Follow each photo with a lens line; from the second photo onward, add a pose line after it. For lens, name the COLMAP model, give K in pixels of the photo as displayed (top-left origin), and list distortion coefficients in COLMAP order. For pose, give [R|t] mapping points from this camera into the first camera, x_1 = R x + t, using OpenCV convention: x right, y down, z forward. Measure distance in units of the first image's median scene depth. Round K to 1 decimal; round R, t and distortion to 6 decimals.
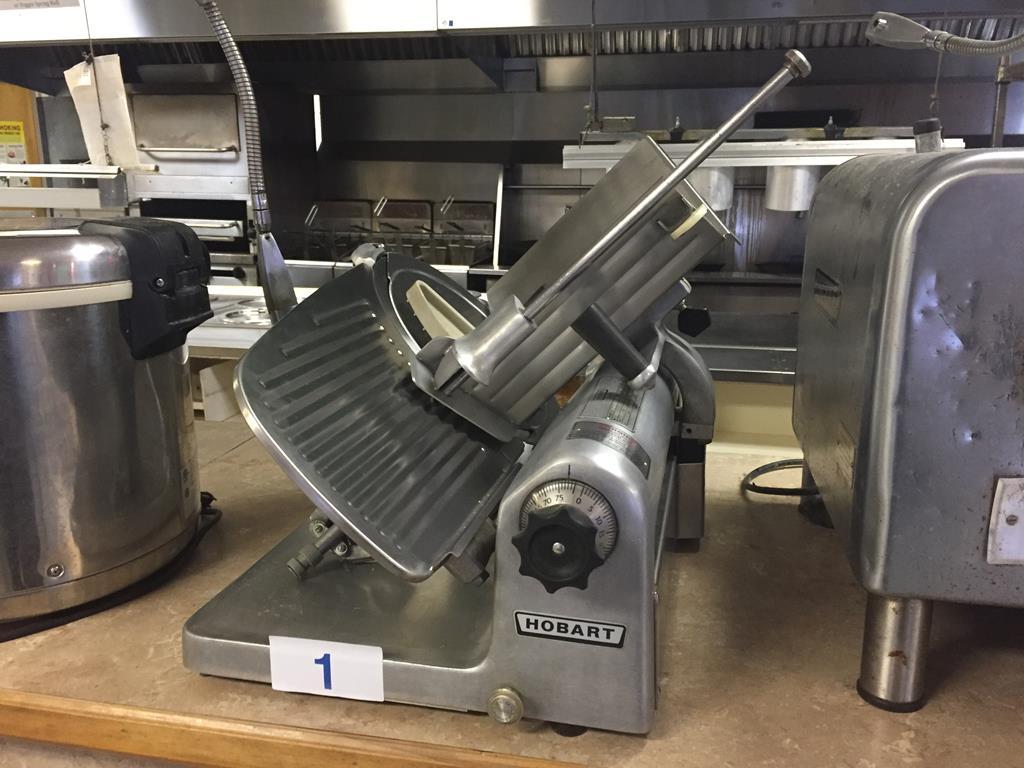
lens RADIAL K [[874.2, 0, 507.0], [0, 874.2, 381.9], [0, 0, 1]] dist [0.039181, -0.032550]
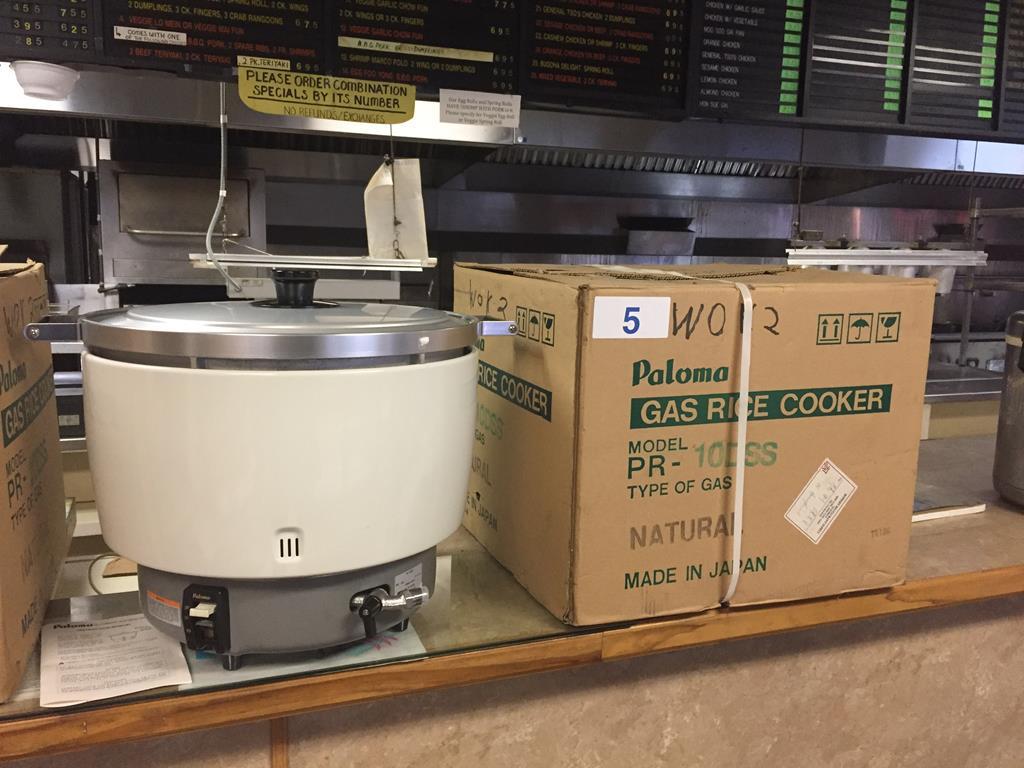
lens RADIAL K [[874.2, 0, 512.7], [0, 874.2, 382.1], [0, 0, 1]] dist [0.039181, -0.032550]
pose [[0.823520, -0.071505, 0.562762, -0.953386], [0.119184, 0.991692, -0.048403, -0.031027], [-0.554626, 0.106933, 0.825200, 0.071097]]
